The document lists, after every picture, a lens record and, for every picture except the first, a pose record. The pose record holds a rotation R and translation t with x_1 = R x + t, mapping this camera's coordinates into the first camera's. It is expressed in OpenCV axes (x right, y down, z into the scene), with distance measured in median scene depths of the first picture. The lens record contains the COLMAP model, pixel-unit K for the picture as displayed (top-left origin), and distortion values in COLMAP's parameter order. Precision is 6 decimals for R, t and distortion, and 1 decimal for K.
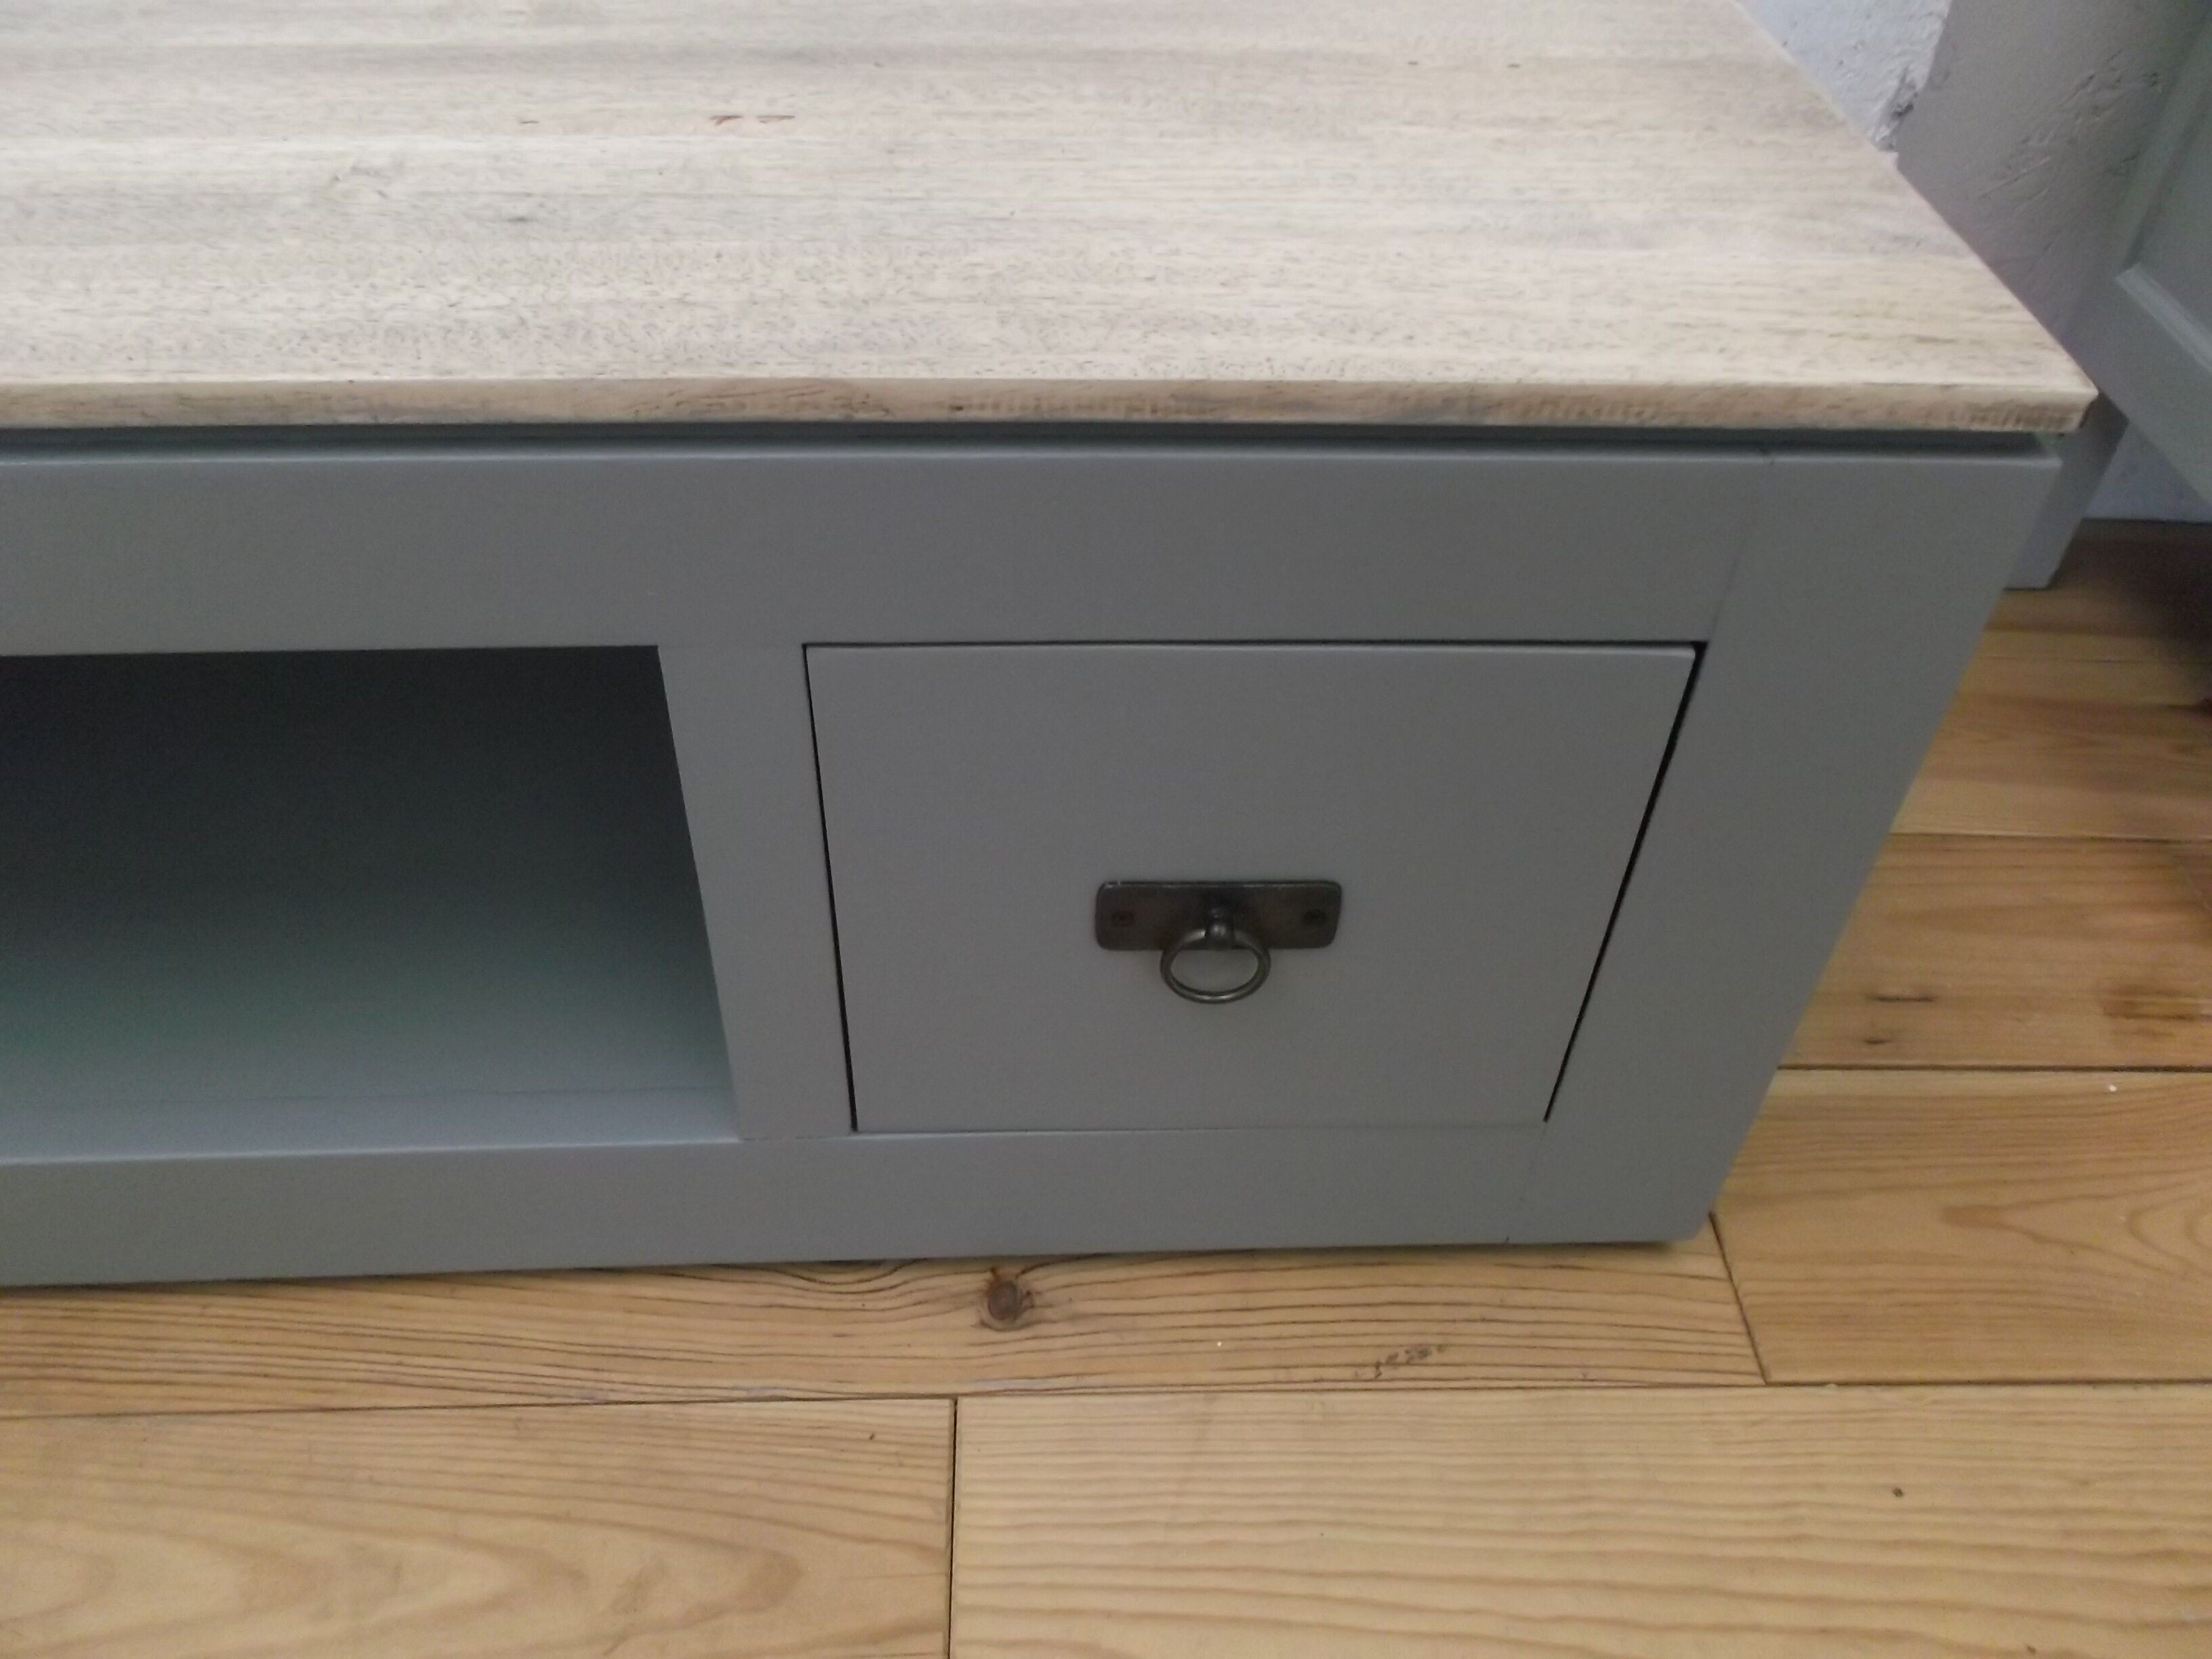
lens RADIAL K [[1752.5, 0, 1113.4], [0, 1752.5, 797.1], [0, 0, 1]] dist [-0.015670, 0.000569]
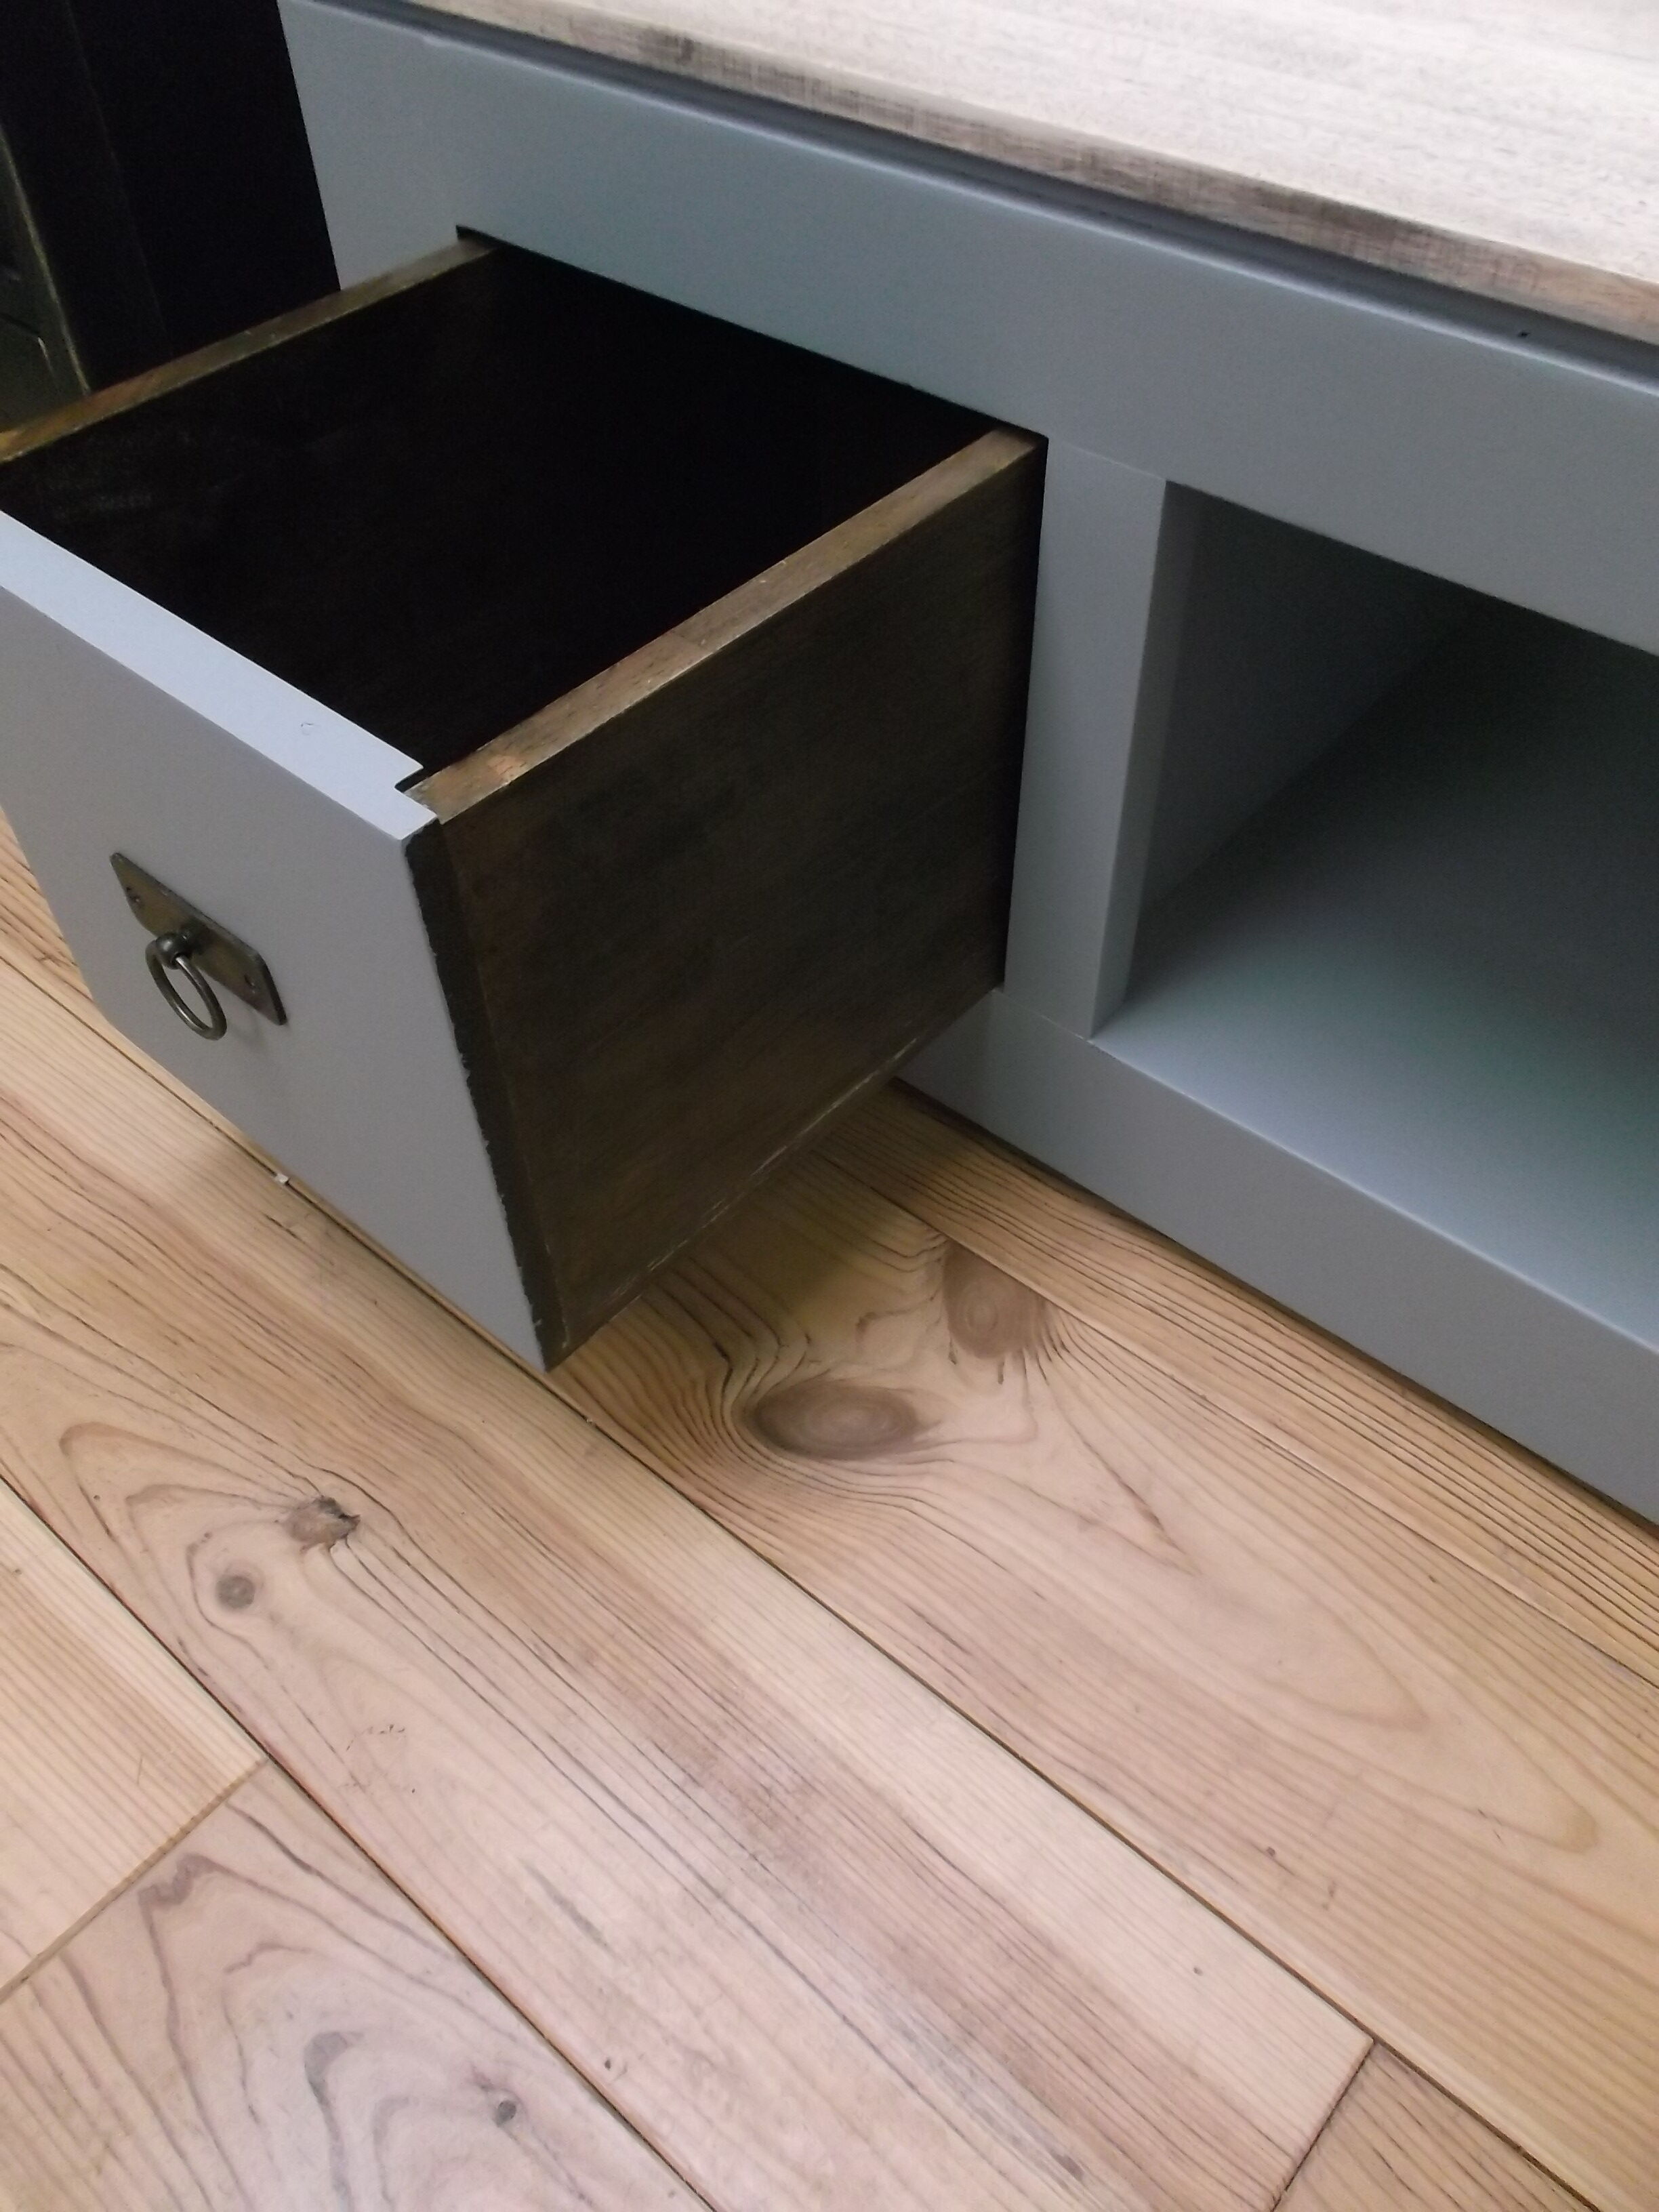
lens RADIAL K [[1780.0, 0, 833.4], [0, 1780.0, 1073.0], [0, 0, 1]] dist [-0.012423, 0.002930]
pose [[0.732213, 0.482314, -0.480872, -0.671124], [-0.453423, 0.872045, 0.184242, 0.126099], [0.508205, 0.083134, 0.857215, -0.012784]]
